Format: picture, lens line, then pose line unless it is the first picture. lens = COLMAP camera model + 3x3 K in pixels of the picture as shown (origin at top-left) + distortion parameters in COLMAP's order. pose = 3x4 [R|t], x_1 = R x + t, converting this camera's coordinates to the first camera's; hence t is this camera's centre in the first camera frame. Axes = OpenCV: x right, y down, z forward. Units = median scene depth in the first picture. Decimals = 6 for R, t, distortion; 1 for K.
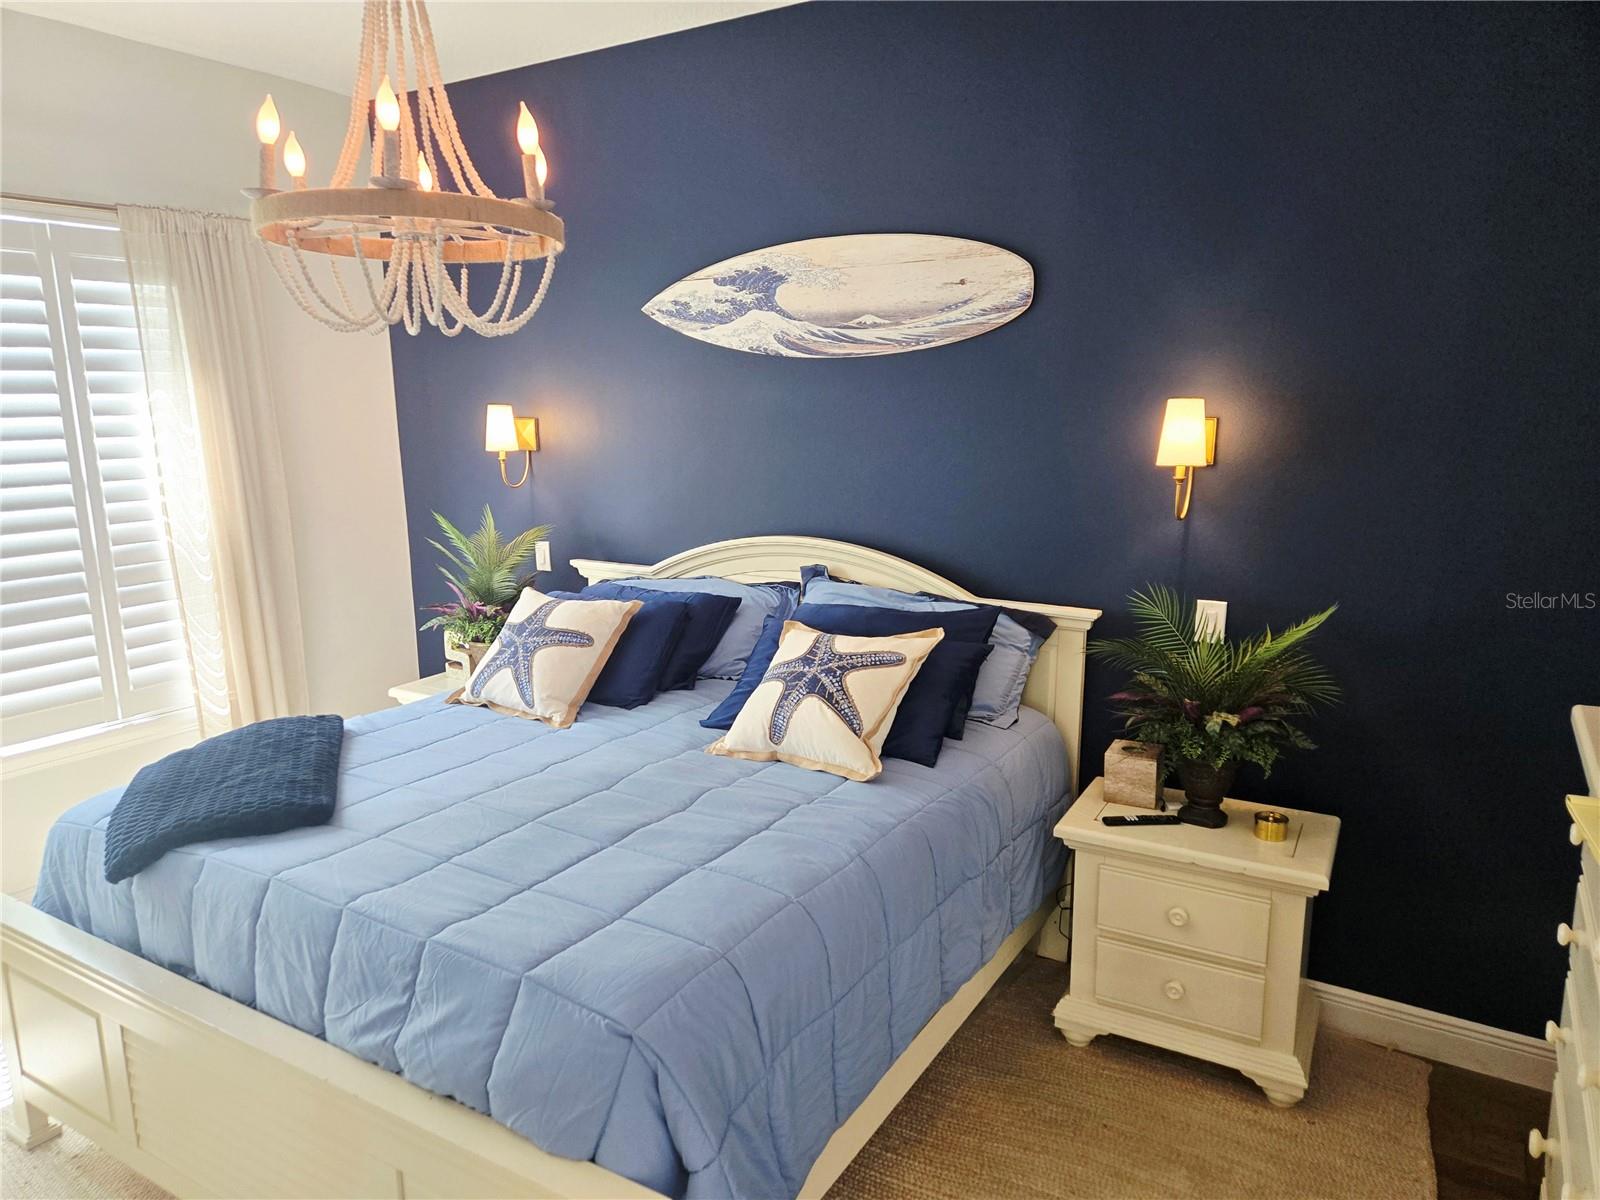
lens RADIAL K [[1082.5, 0, 799.6], [0, 1082.5, 606.7], [0, 0, 1]] dist [0.063677, -0.049744]
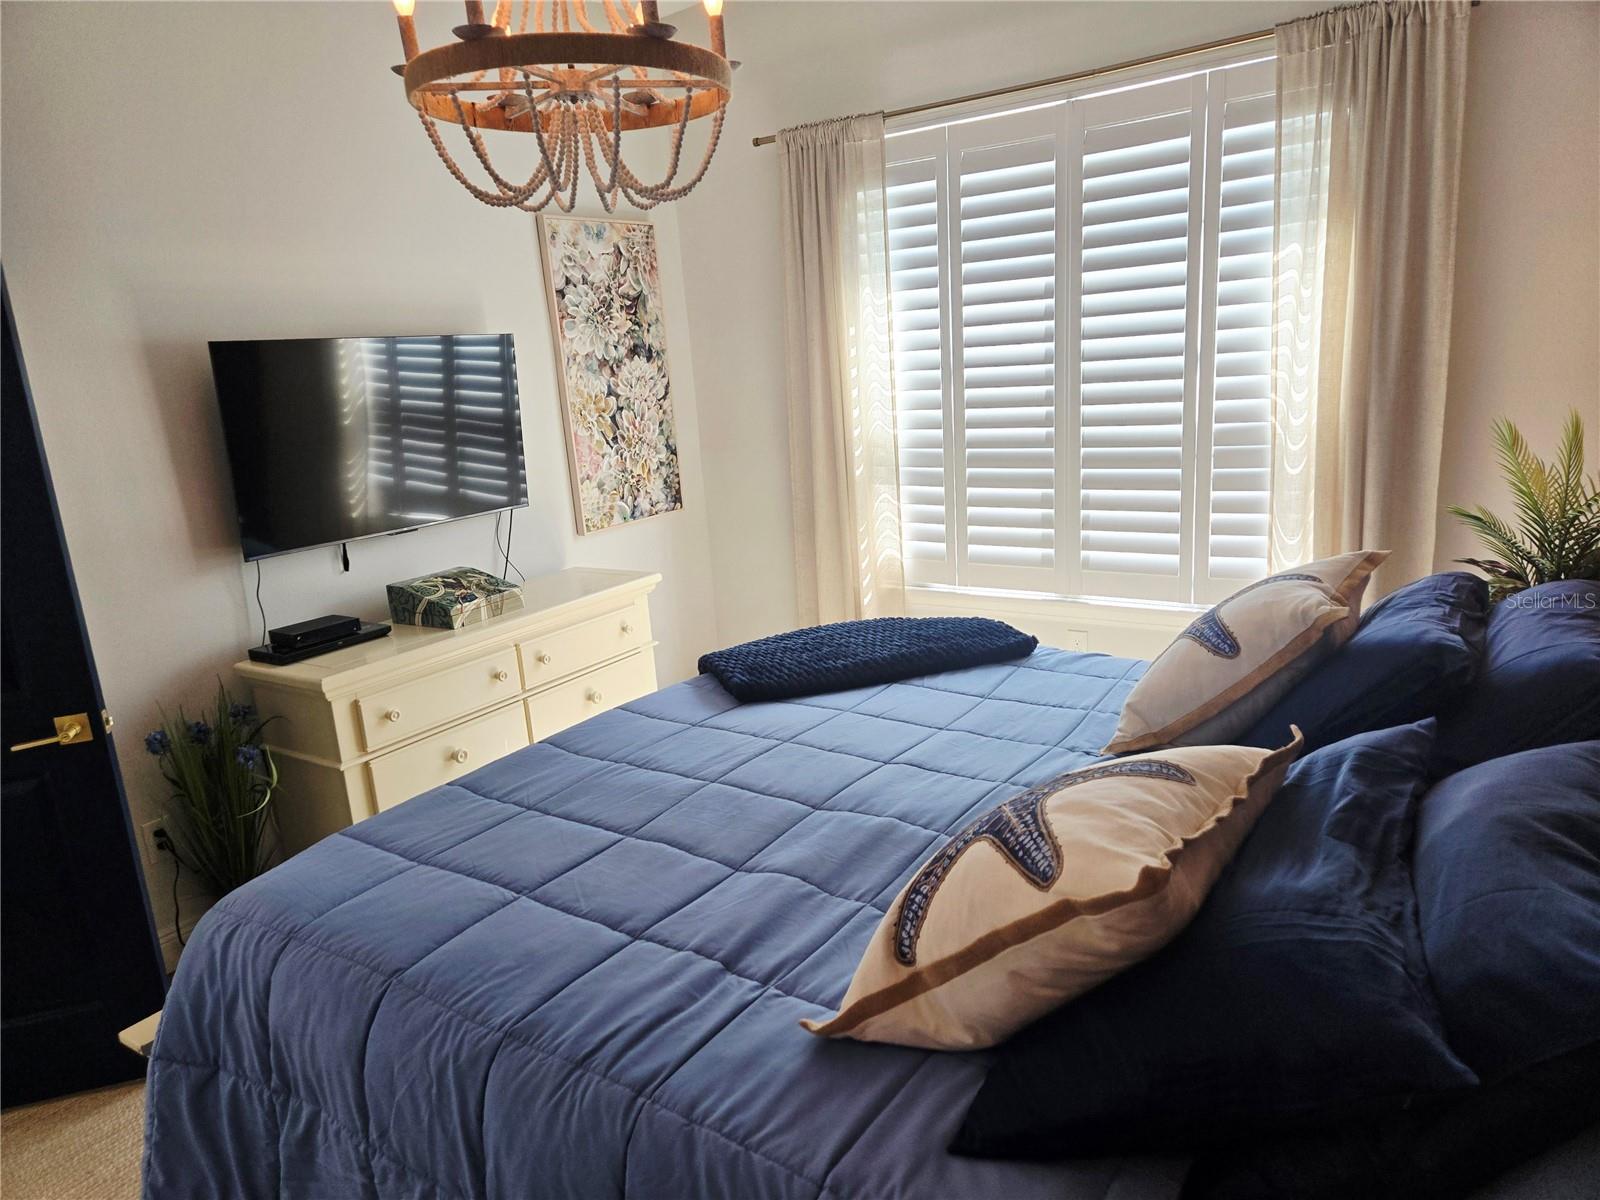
lens RADIAL K [[1082.5, 0, 796.5], [0, 1082.5, 602.2], [0, 0, 1]] dist [0.063677, -0.049744]
pose [[-0.051235, 0.244583, -0.968274, 0.354526], [-0.118274, 0.961238, 0.249065, -0.103021], [0.991658, 0.127283, -0.020321, 0.715301]]
